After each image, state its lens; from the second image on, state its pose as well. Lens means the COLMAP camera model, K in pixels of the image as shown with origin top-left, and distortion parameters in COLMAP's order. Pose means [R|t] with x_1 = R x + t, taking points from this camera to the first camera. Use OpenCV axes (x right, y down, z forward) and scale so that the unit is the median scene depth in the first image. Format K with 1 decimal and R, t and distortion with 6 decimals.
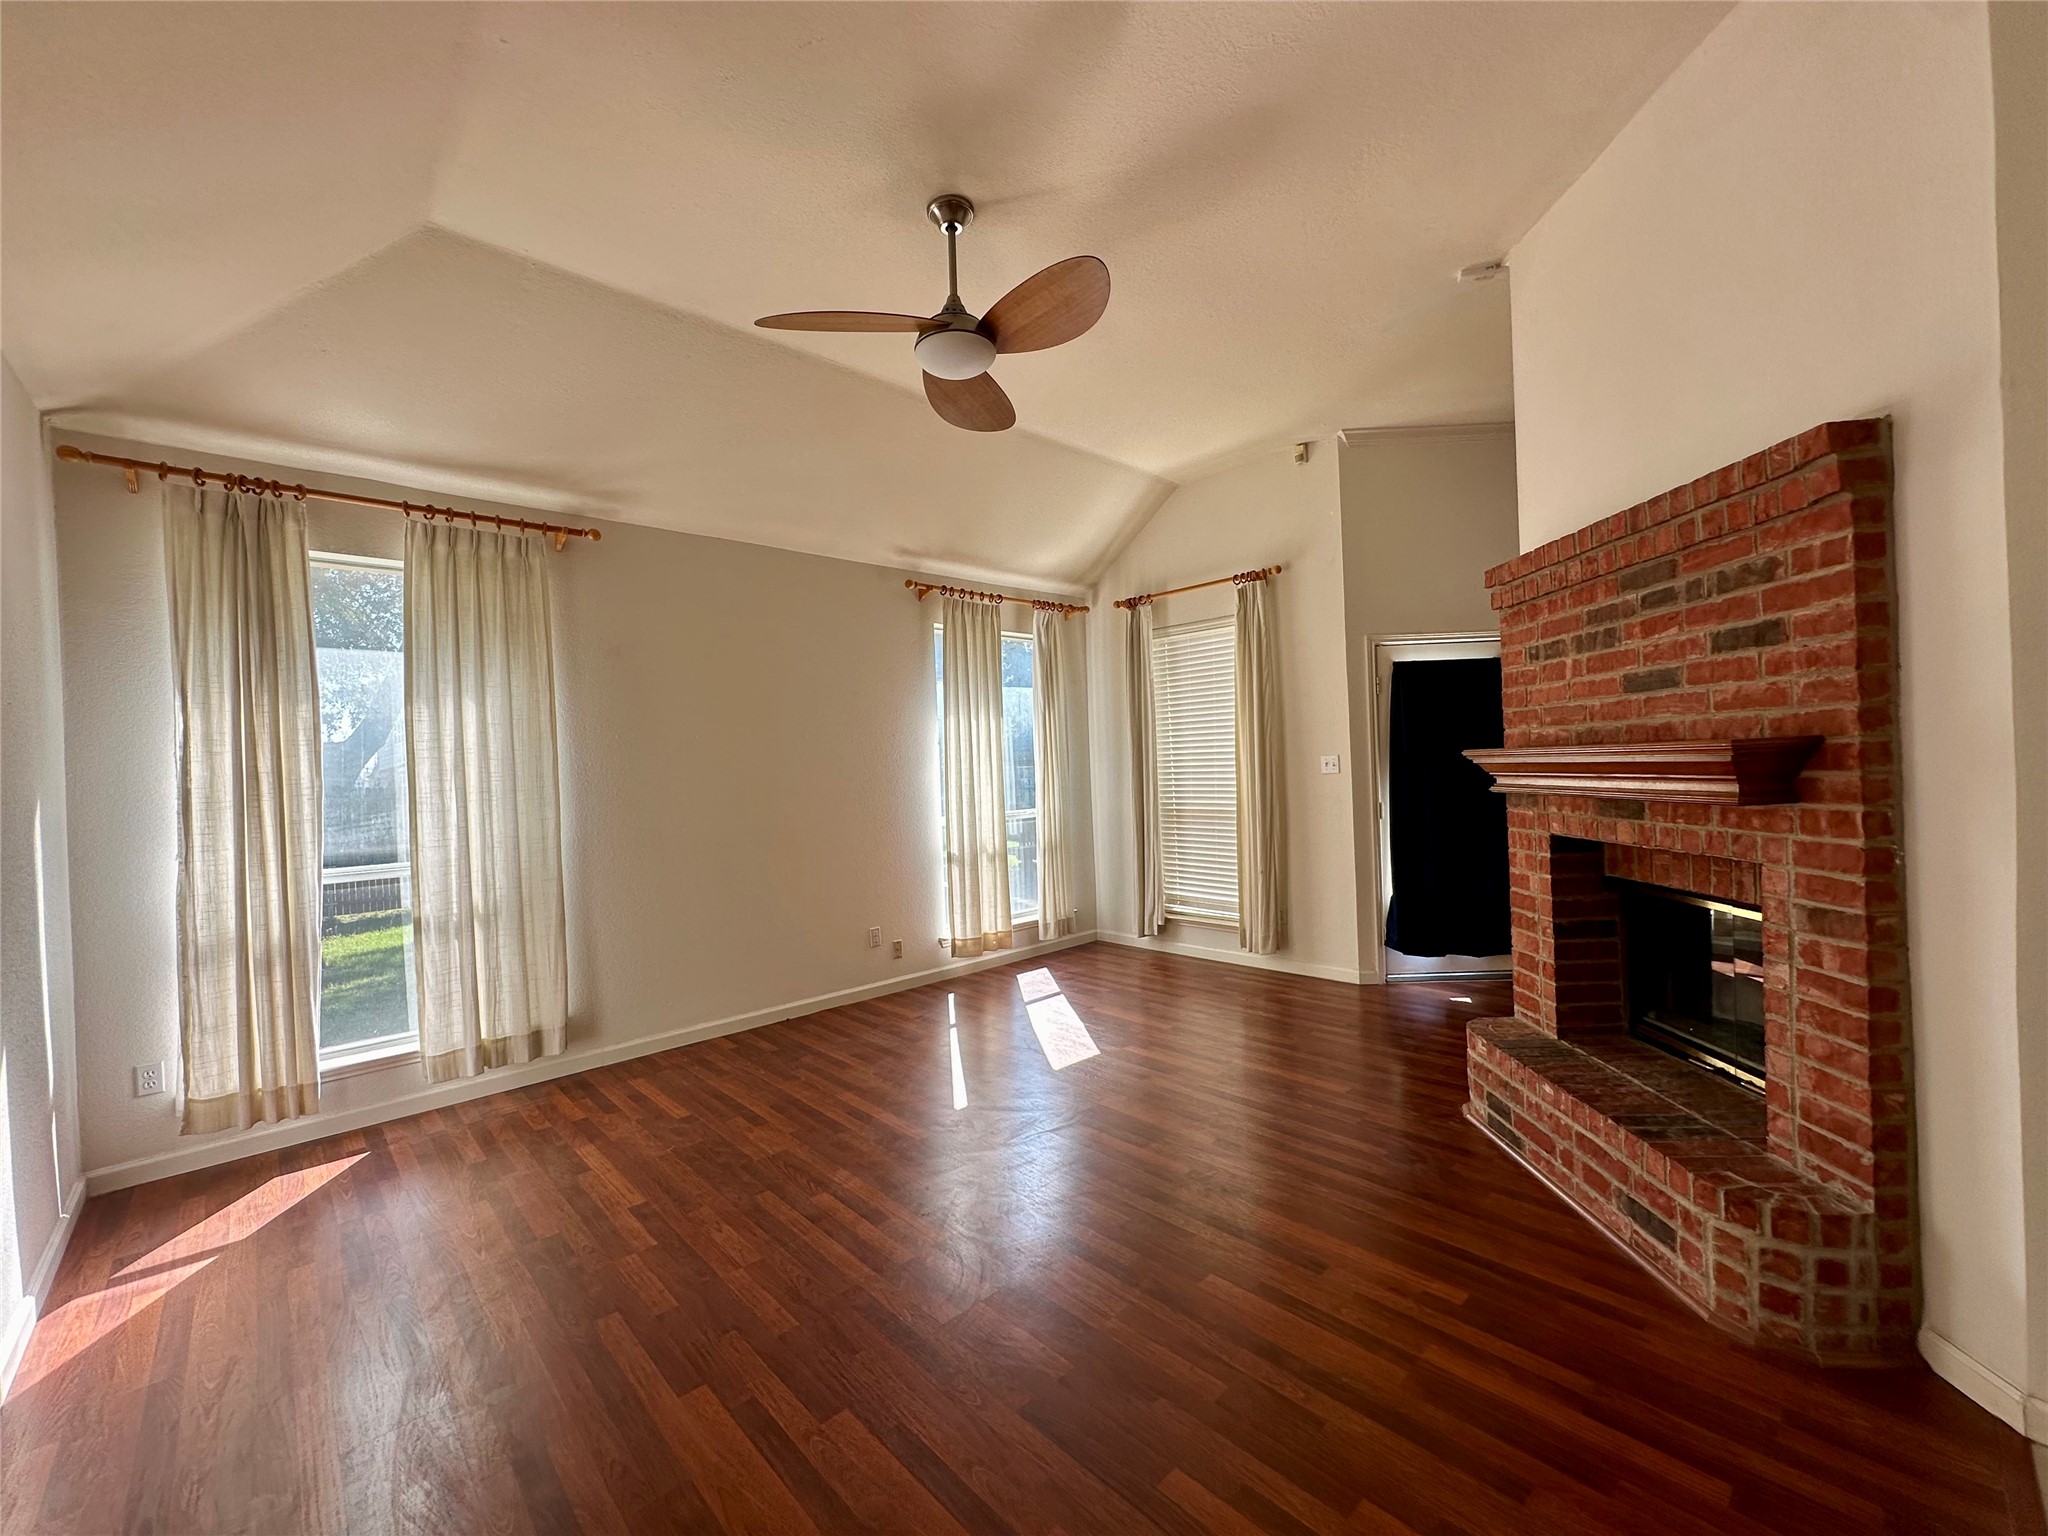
lens RADIAL K [[818.2, 0, 1024.9], [0, 818.2, 769.8], [0, 0, 1]] dist [-0.004670, 0.001187]
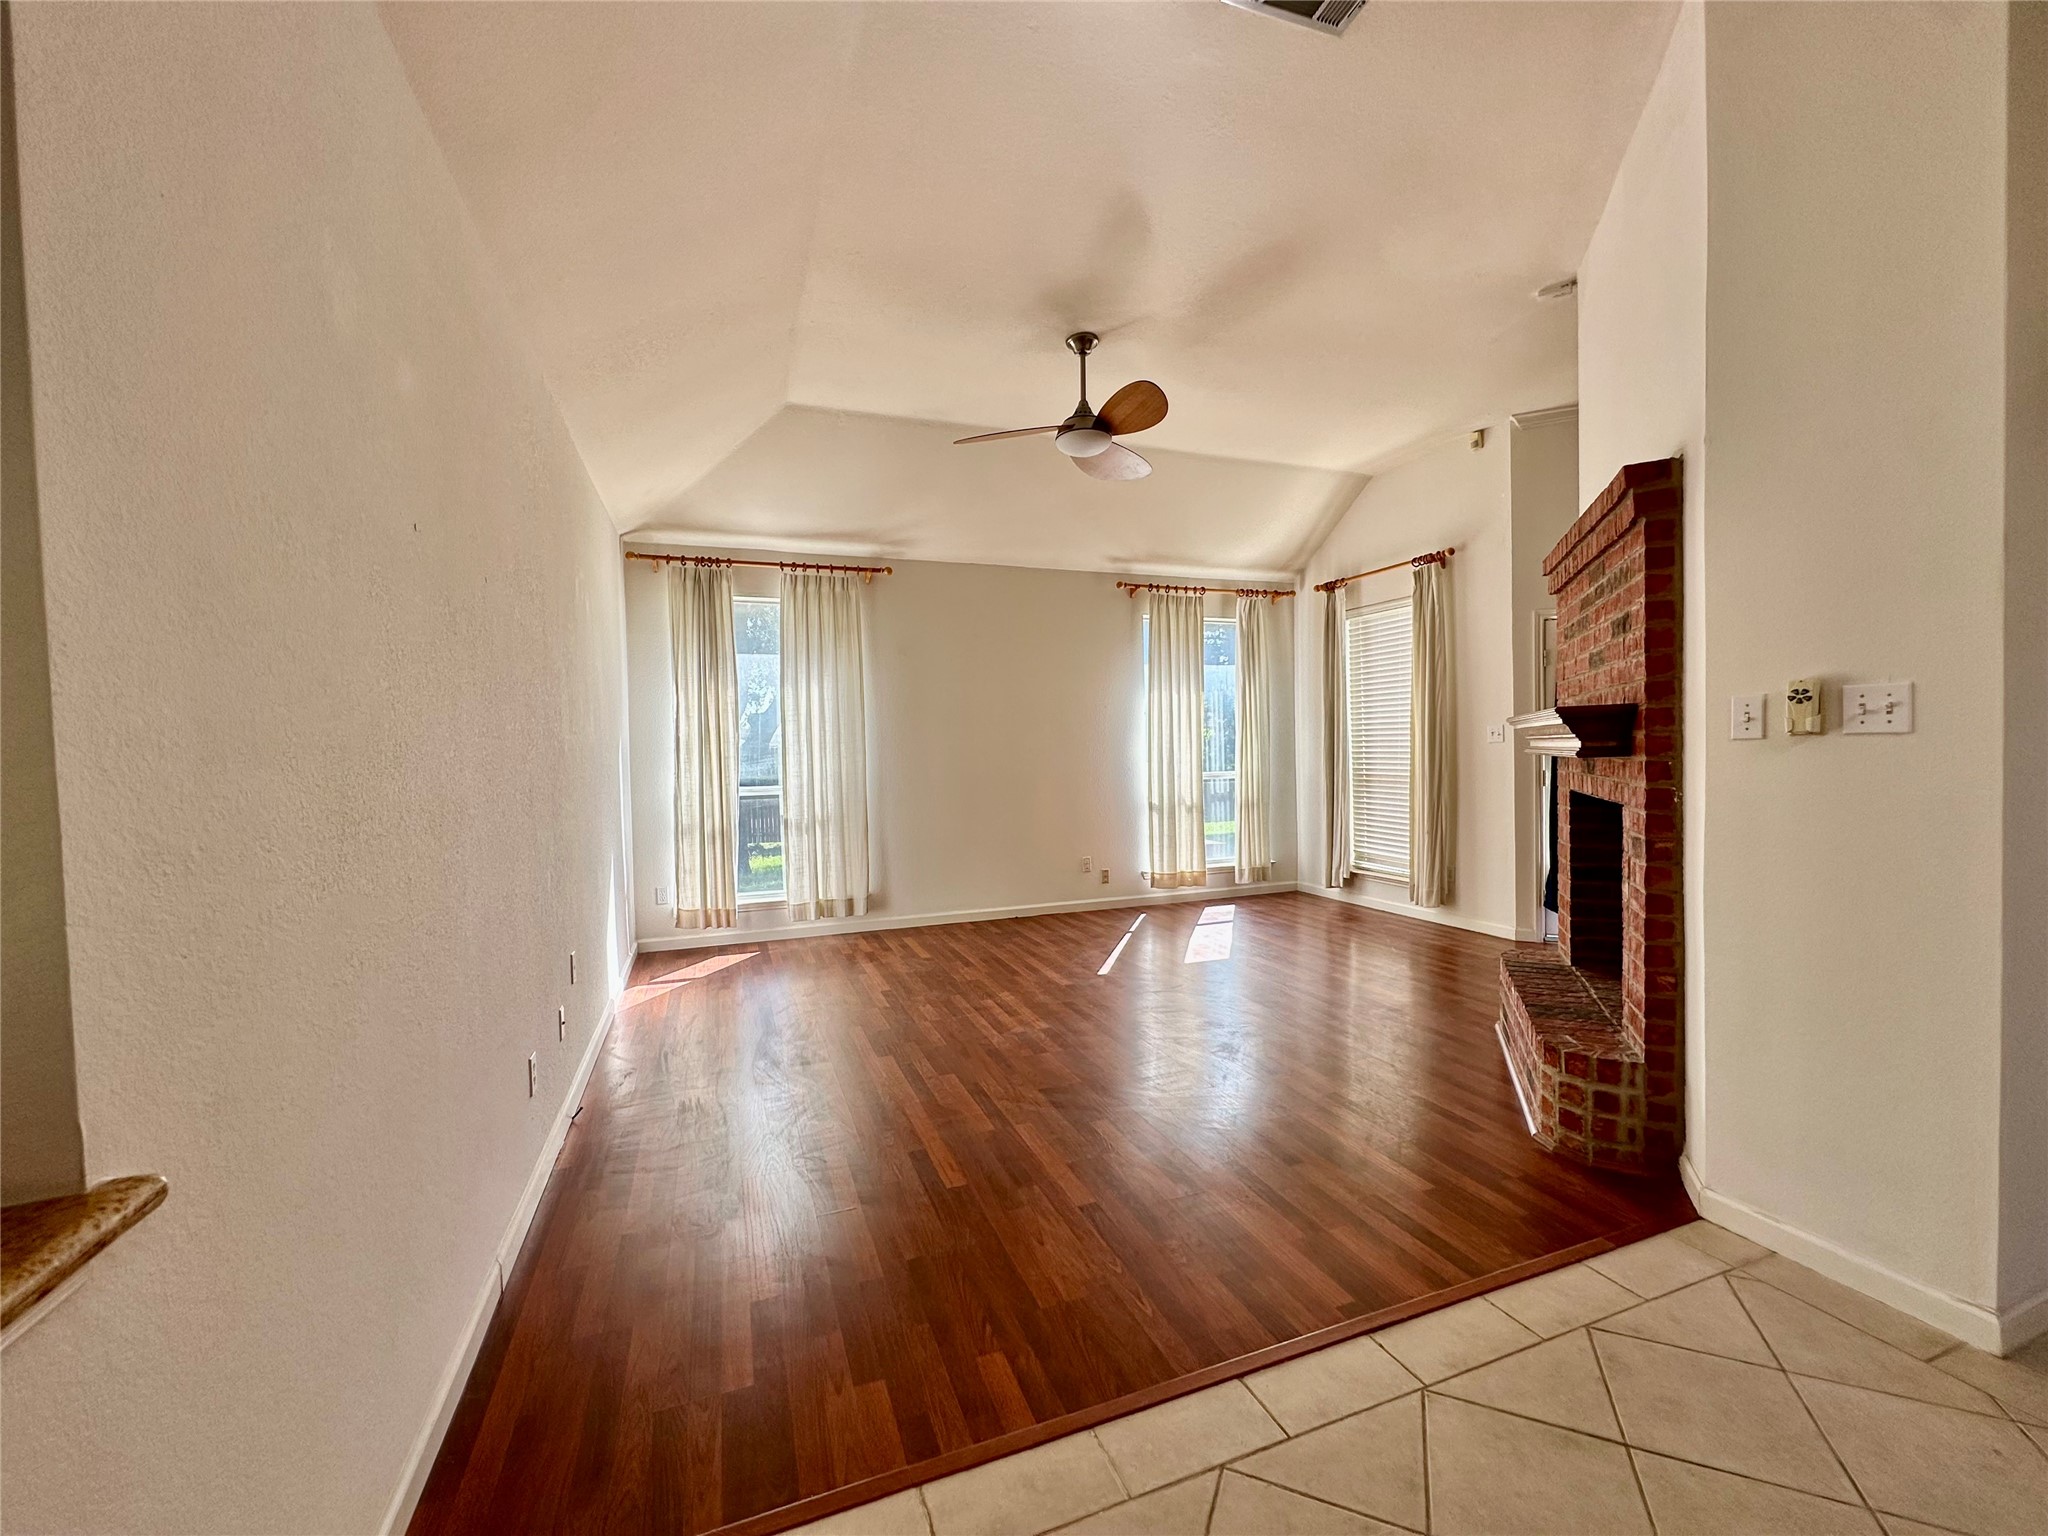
lens RADIAL K [[818.2, 0, 1026.2], [0, 818.2, 769.4], [0, 0, 1]] dist [-0.004670, 0.001187]
pose [[0.923199, 0.027616, -0.383328, 0.313370], [-0.015414, 0.999273, 0.034867, 0.017543], [0.384012, -0.026281, 0.922954, -0.311450]]
